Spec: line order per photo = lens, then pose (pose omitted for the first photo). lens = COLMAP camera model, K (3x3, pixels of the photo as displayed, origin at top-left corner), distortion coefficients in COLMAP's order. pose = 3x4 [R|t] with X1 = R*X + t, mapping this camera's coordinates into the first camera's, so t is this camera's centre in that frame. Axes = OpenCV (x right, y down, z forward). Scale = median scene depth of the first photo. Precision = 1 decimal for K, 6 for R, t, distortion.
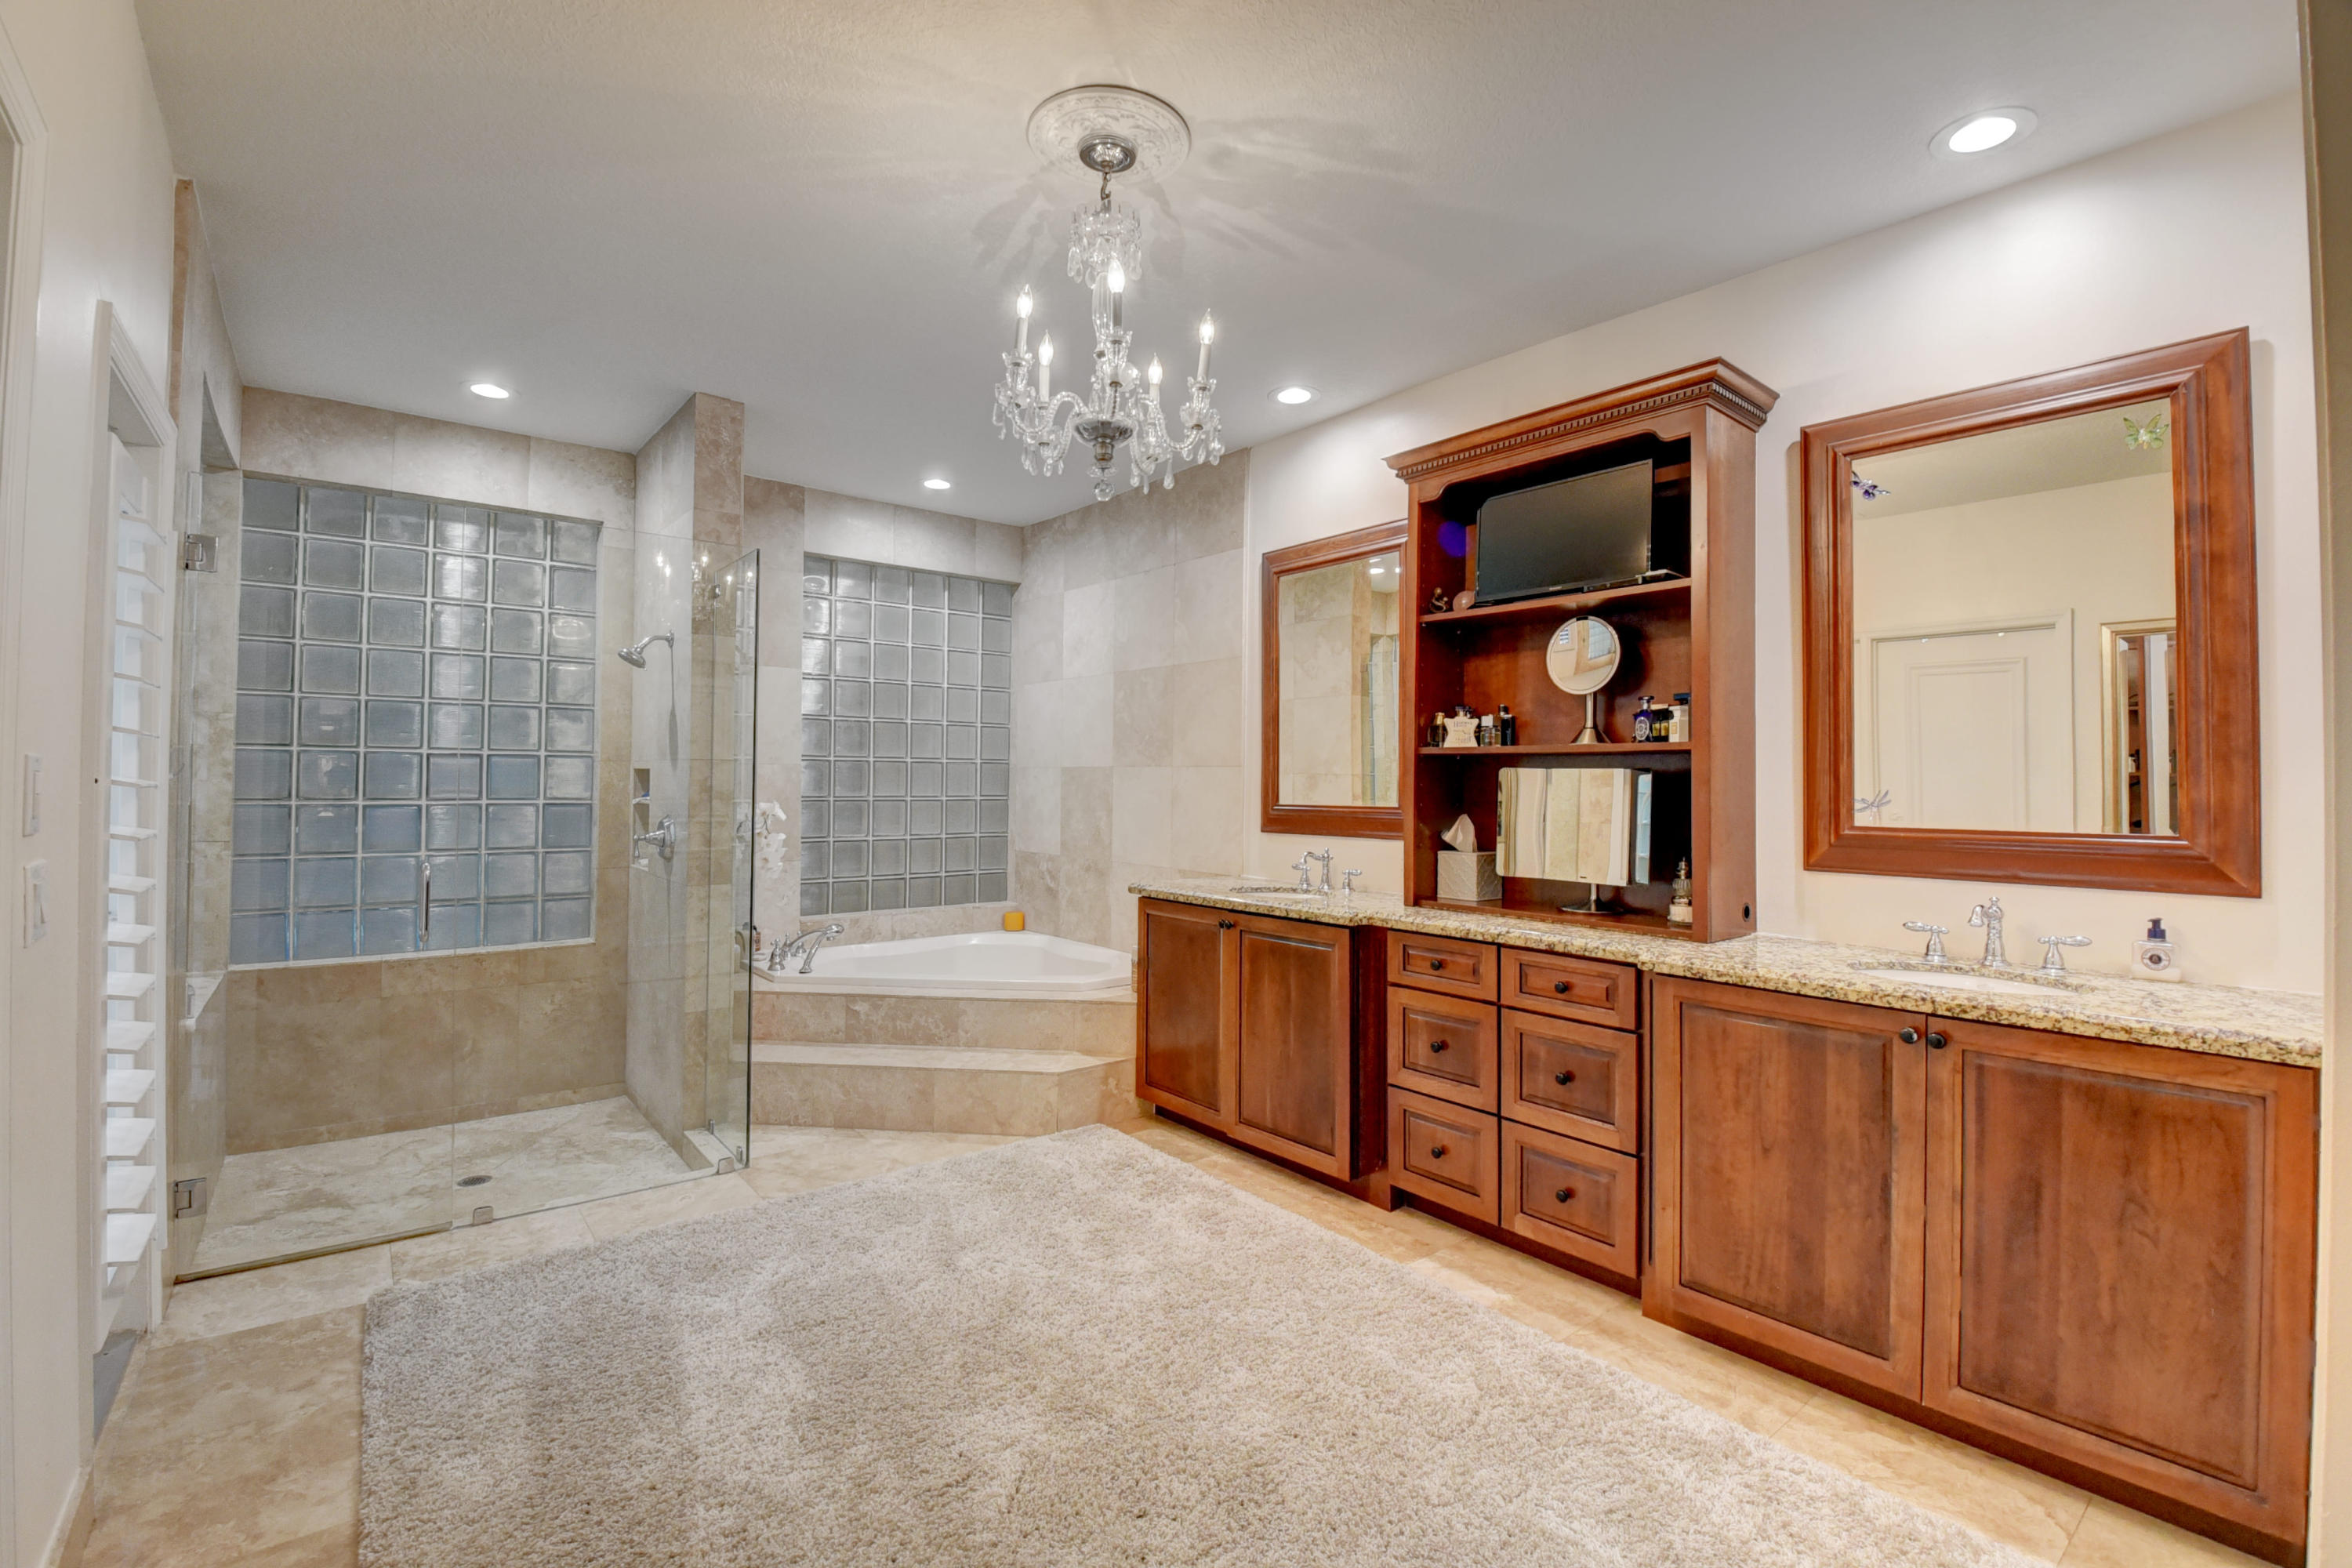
lens RADIAL K [[1036.7, 0, 1156.3], [0, 1036.7, 765.9], [0, 0, 1]] dist [-0.007285, -0.011246]
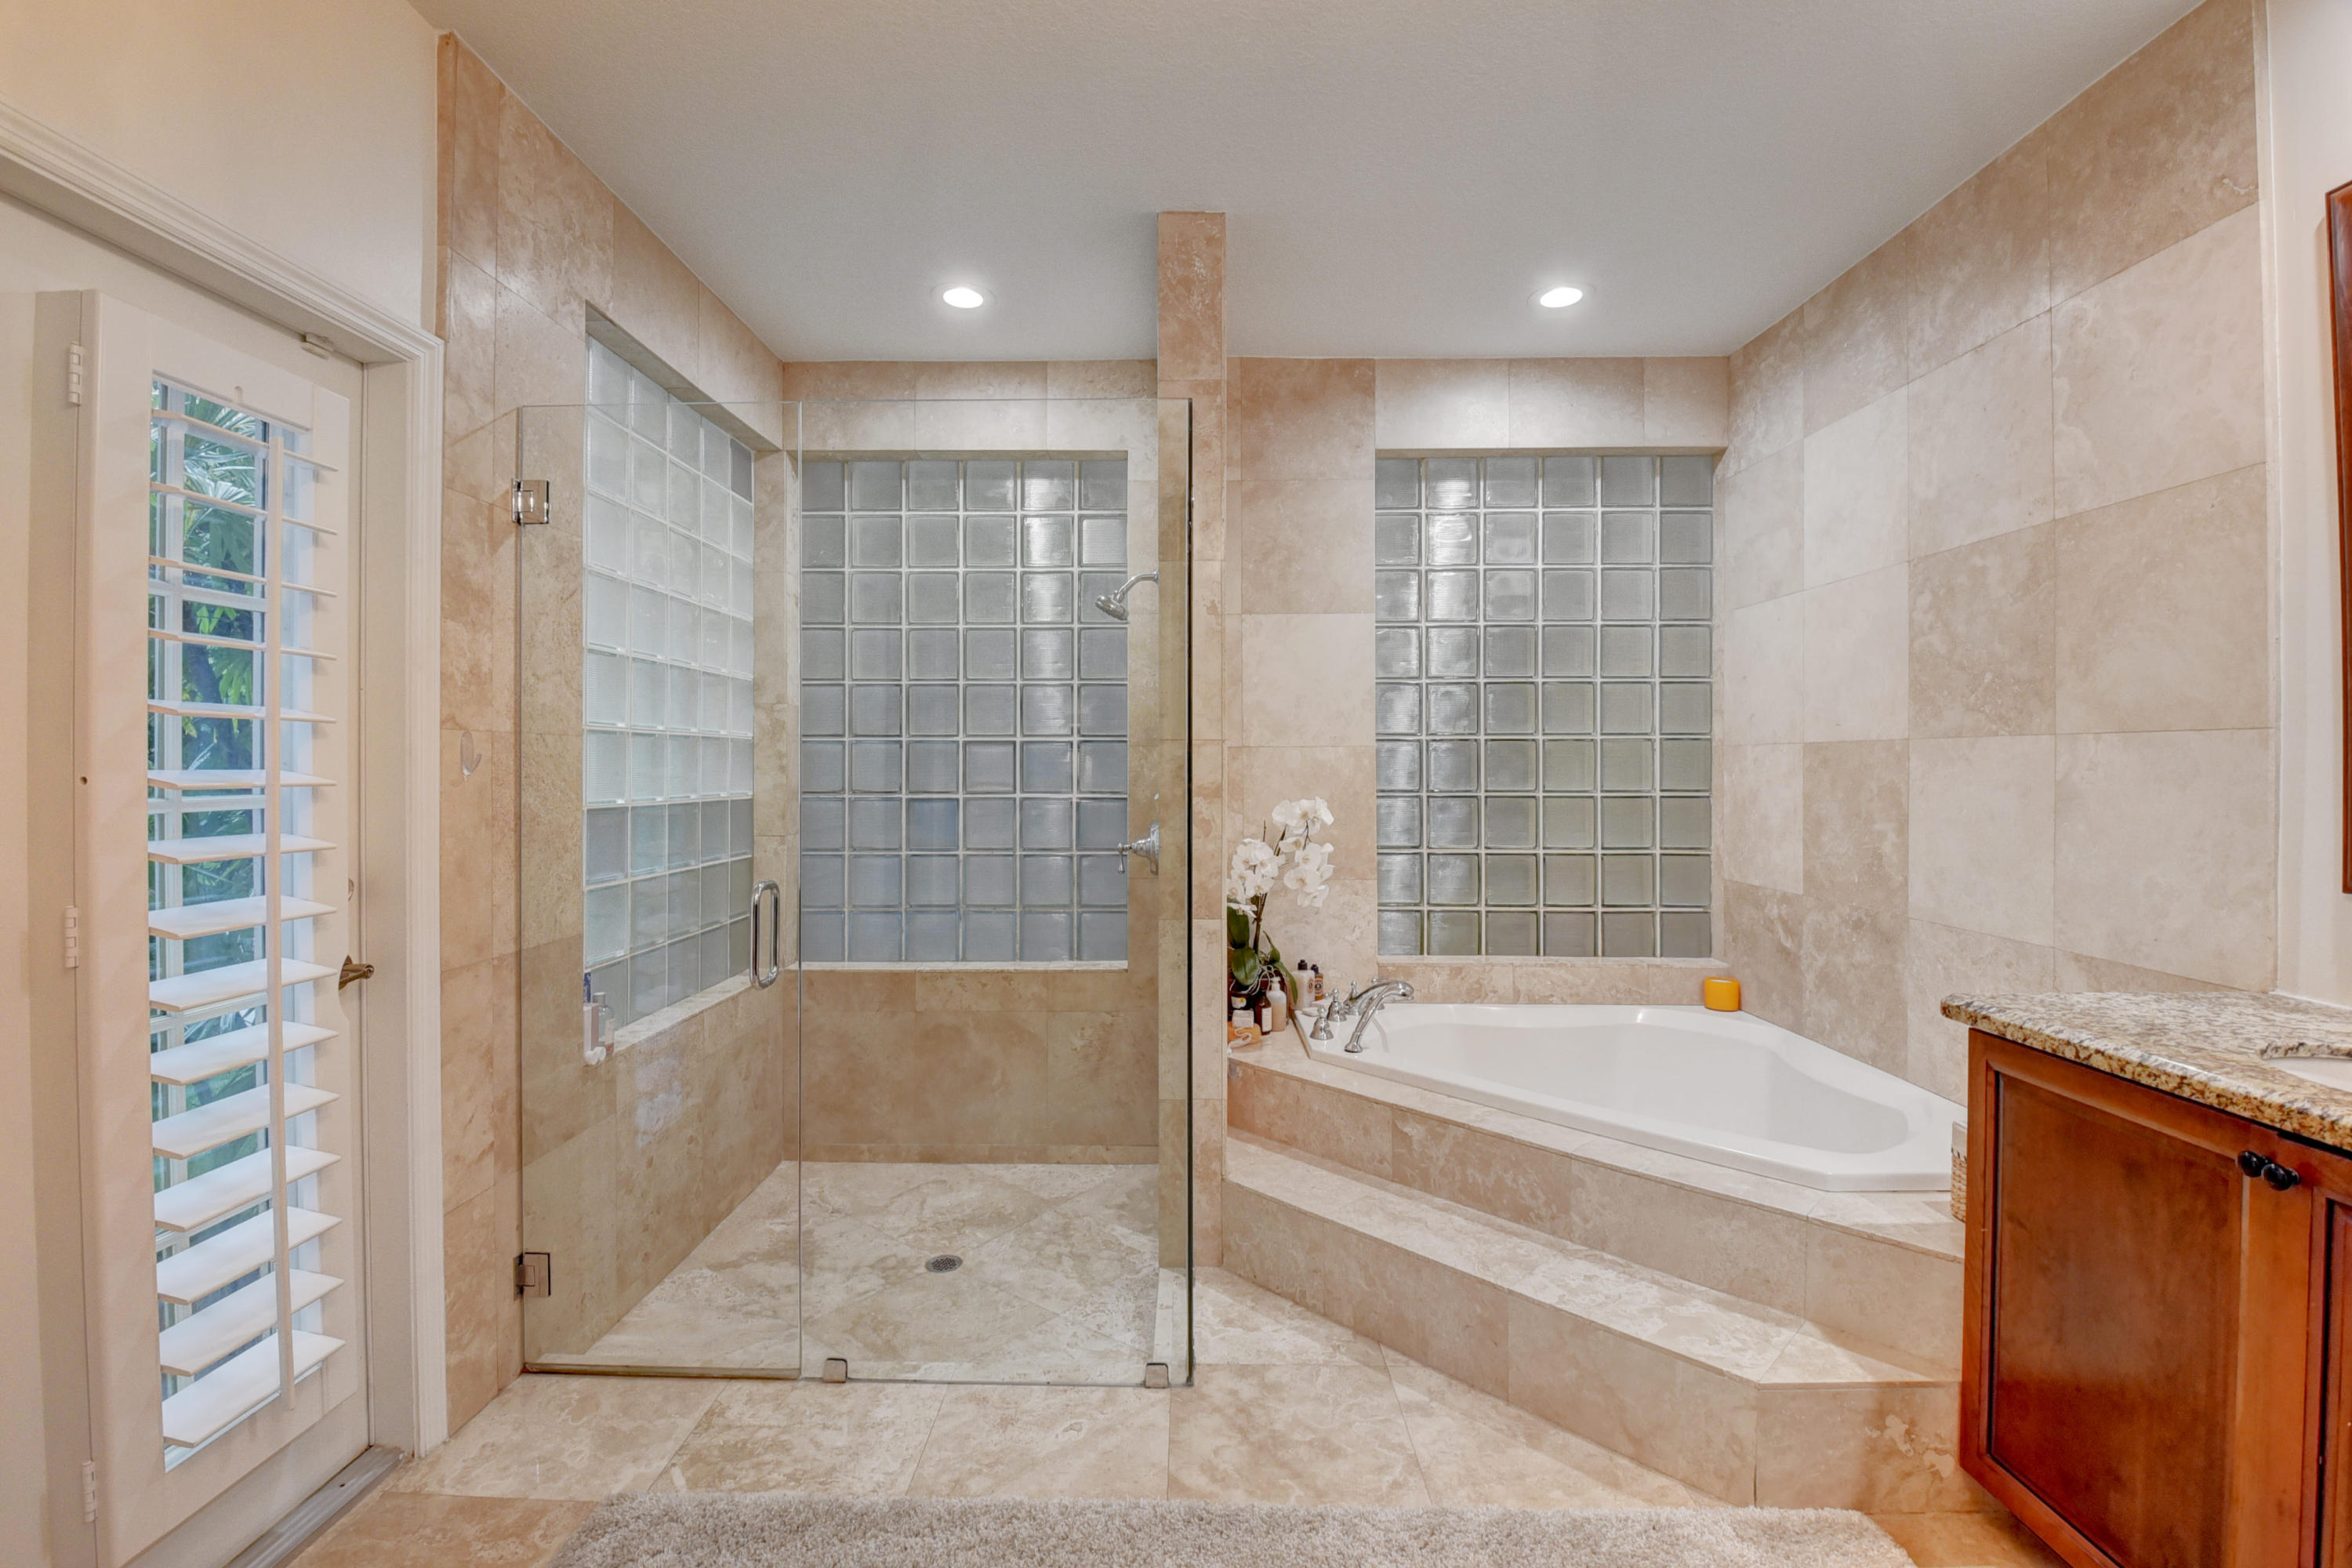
lens RADIAL K [[1036.7, 0, 1159.3], [0, 1036.7, 760.9], [0, 0, 1]] dist [-0.007285, -0.011246]
pose [[0.773034, -0.010734, -0.634274, -0.005422], [0.016677, 0.999855, 0.003405, 0.004717], [0.634146, -0.013210, 0.773101, 0.414608]]
